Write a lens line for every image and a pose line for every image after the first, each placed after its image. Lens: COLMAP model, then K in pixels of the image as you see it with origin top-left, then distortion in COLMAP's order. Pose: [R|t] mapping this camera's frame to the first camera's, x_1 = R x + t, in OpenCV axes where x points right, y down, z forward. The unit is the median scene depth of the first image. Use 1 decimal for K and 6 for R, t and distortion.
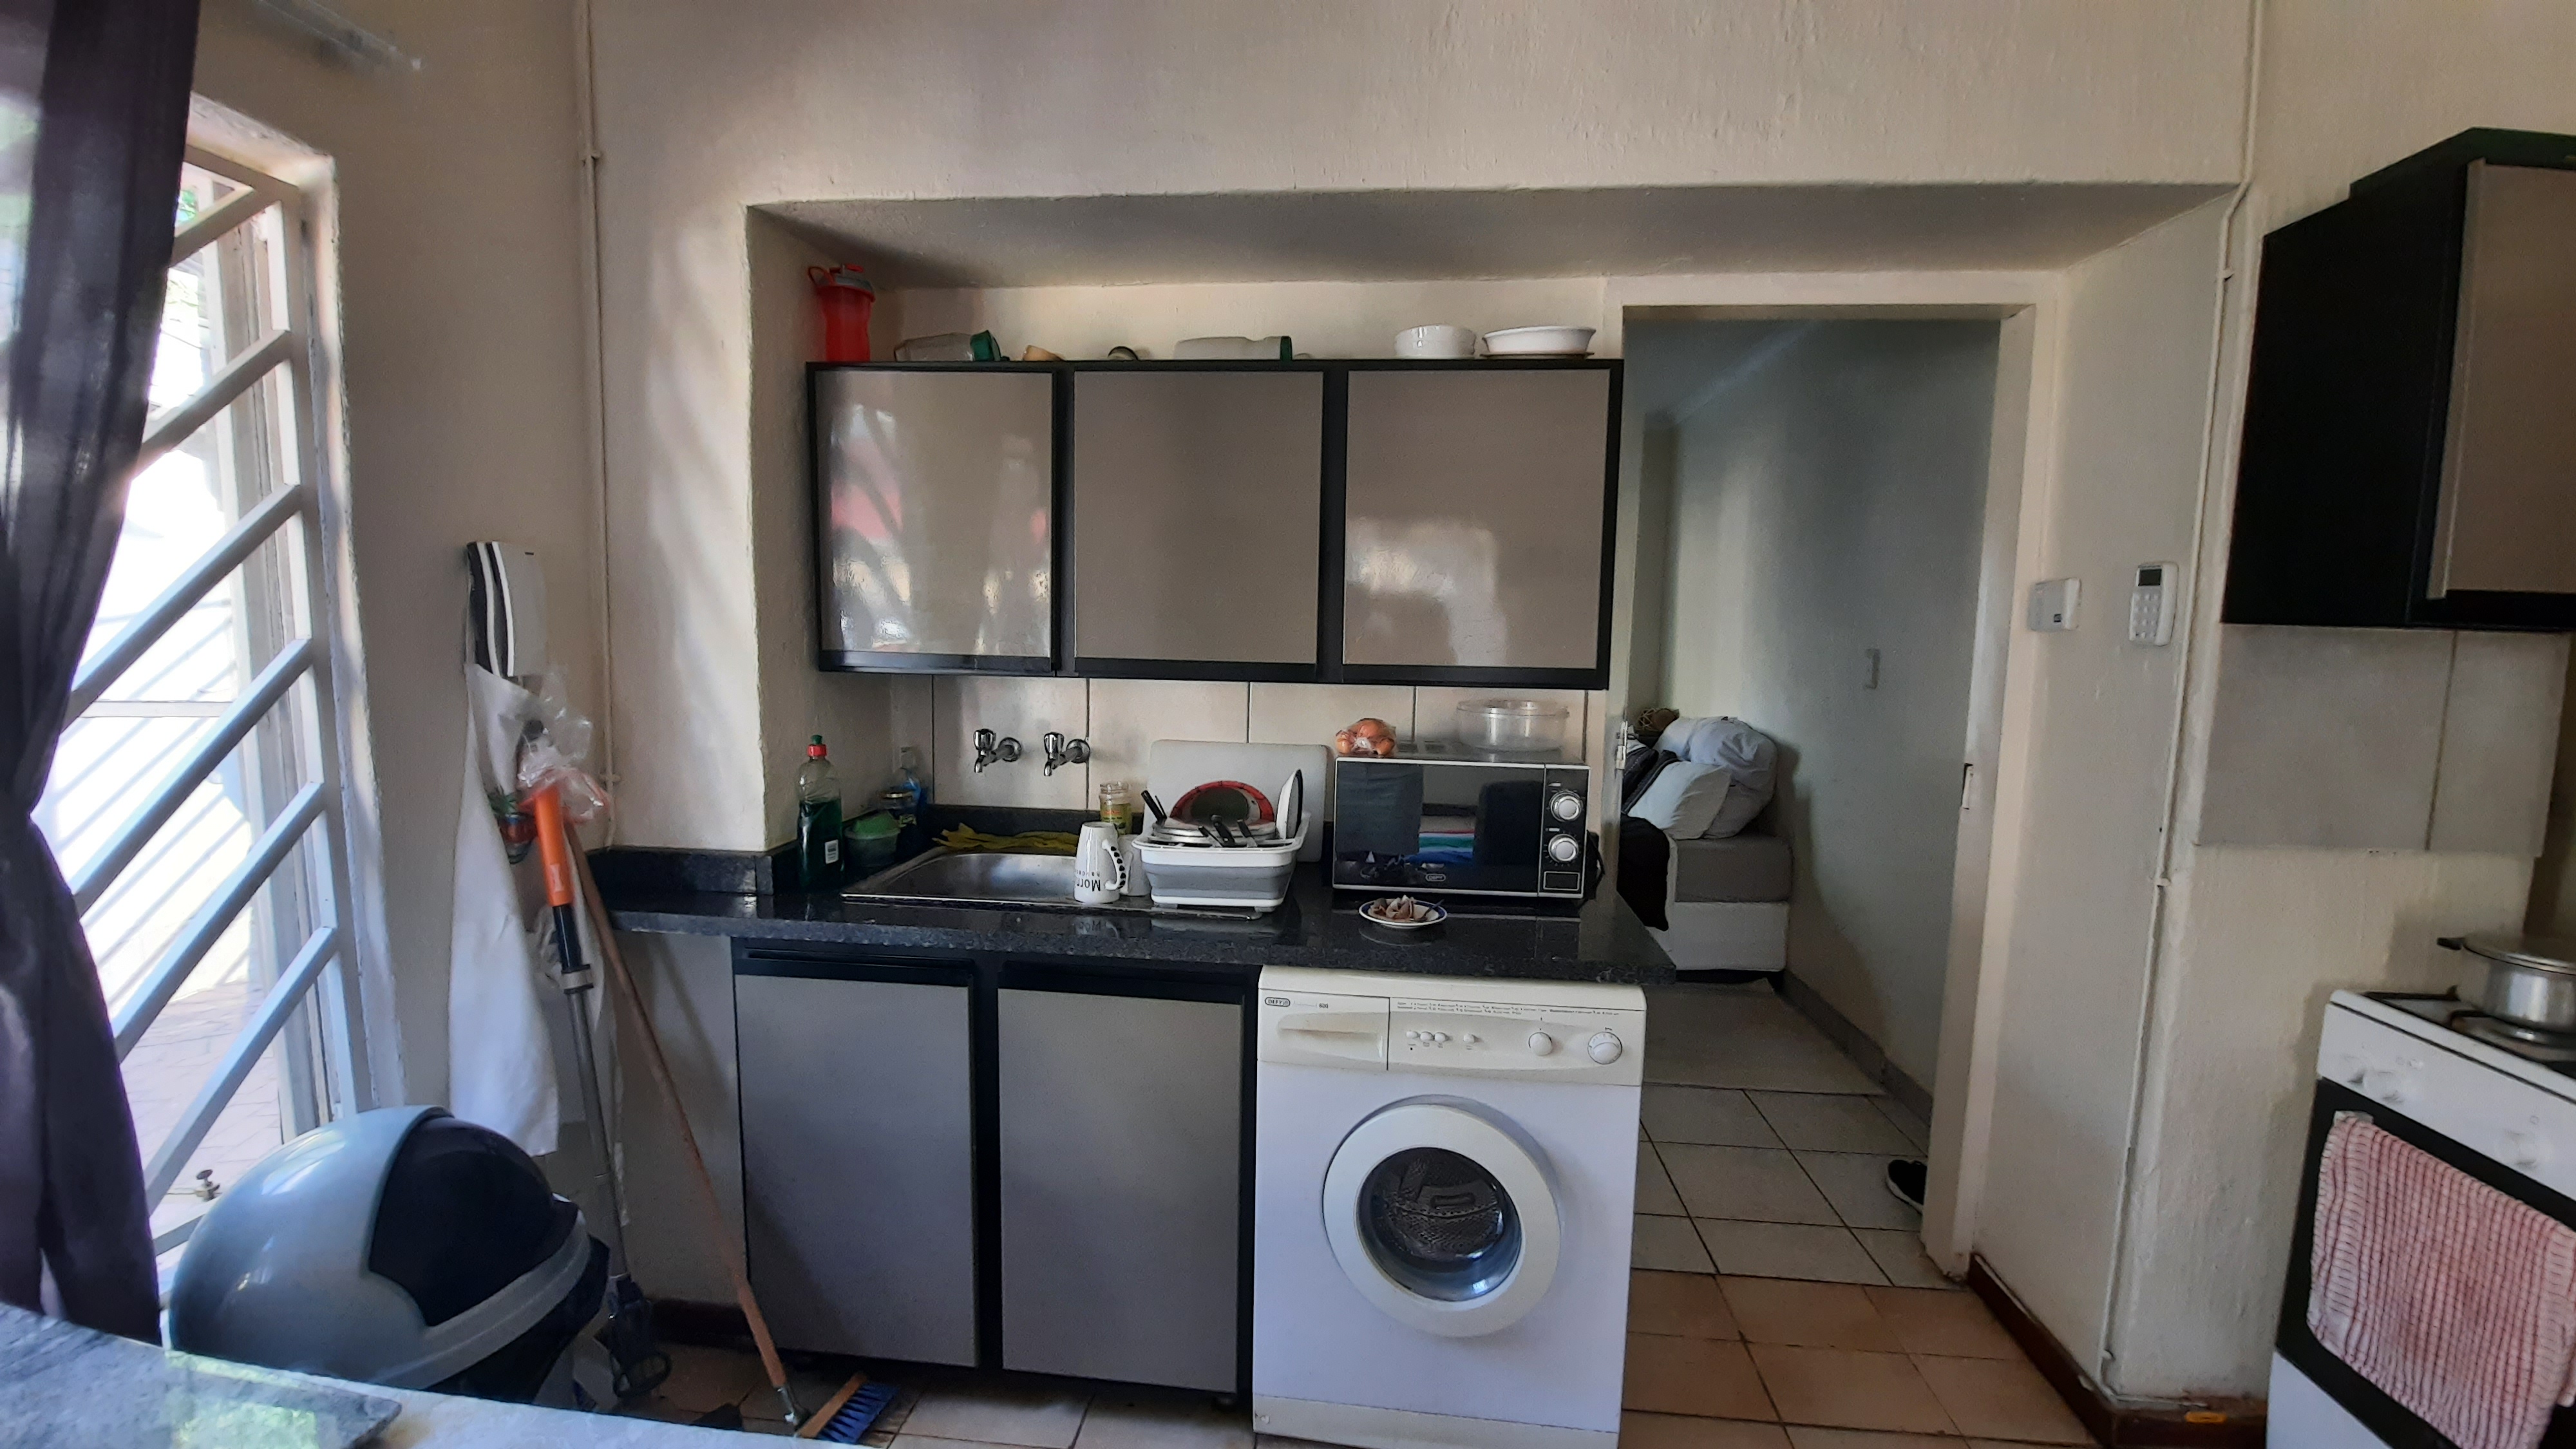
lens RADIAL K [[1041.1, 0, 1281.4], [0, 1041.1, 728.5], [0, 0, 1]] dist [0.000520, -0.010859]
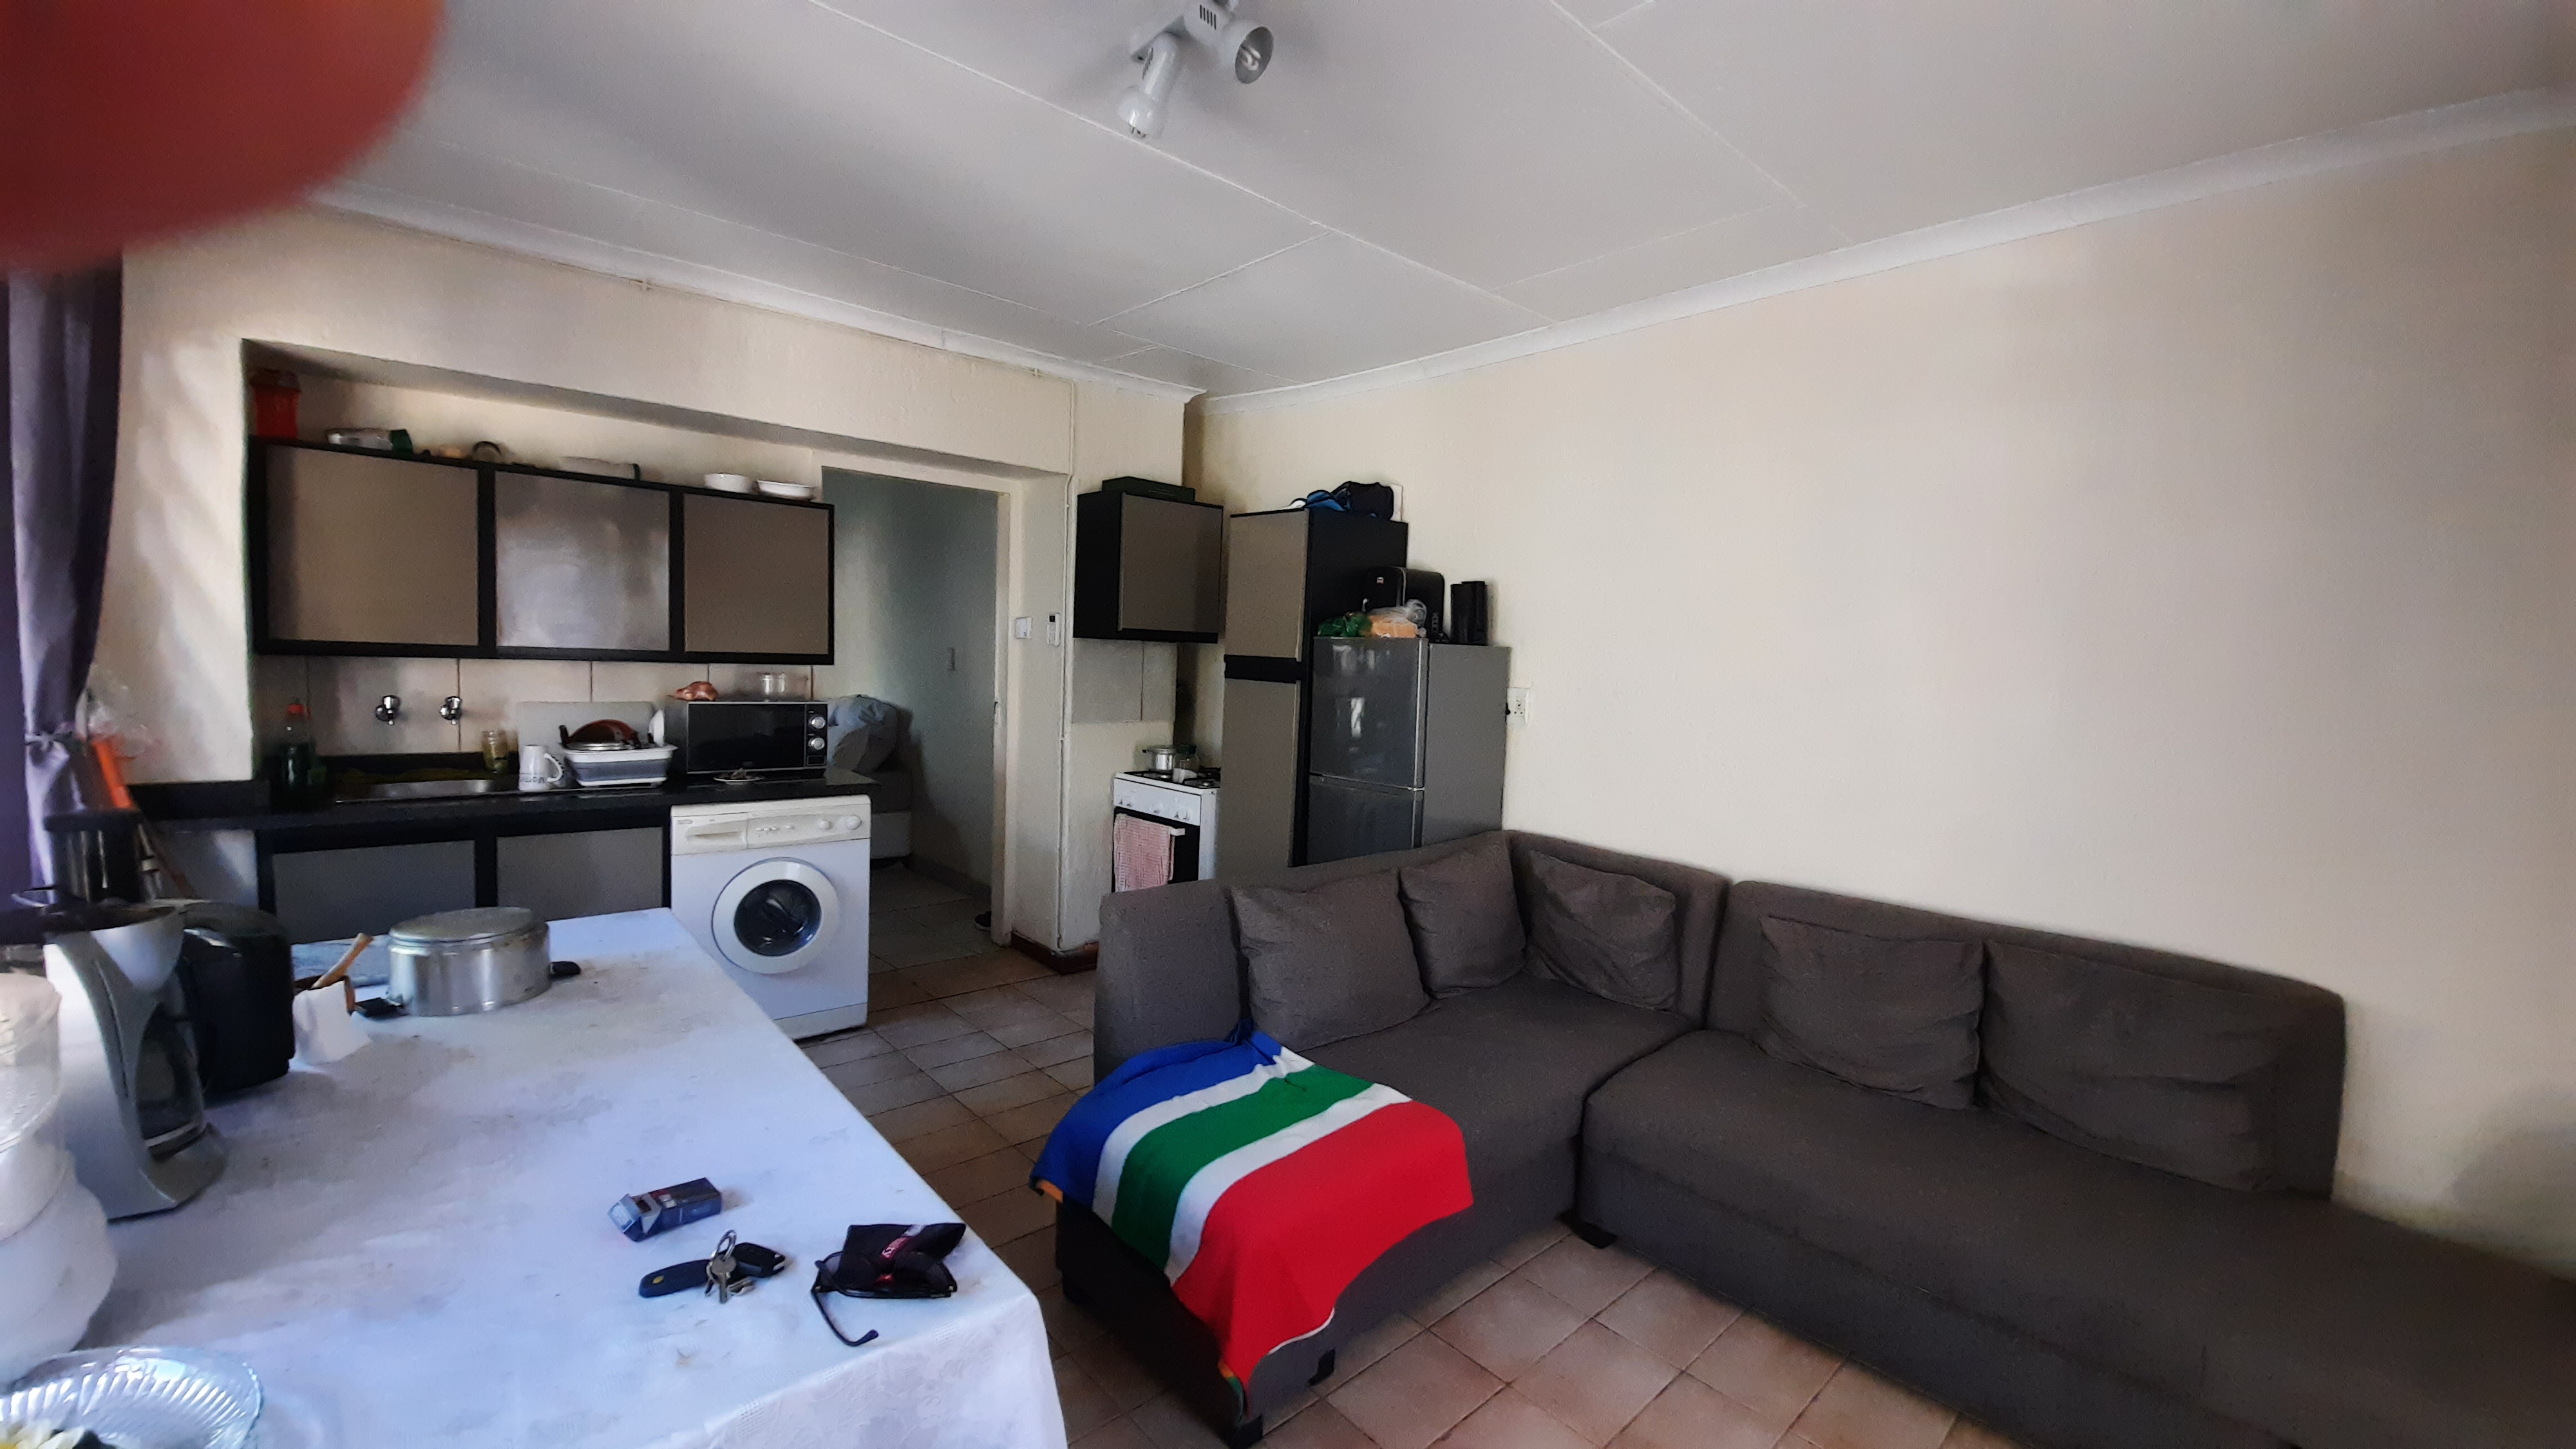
lens RADIAL K [[1005.4, 0, 1287.3], [0, 1005.4, 734.1], [0, 0, 1]] dist [0.001438, -0.010377]
pose [[0.668173, -0.052126, 0.742177, -0.563559], [0.048008, 0.998485, 0.026906, 0.088023], [-0.742455, 0.017652, 0.669663, -0.982776]]
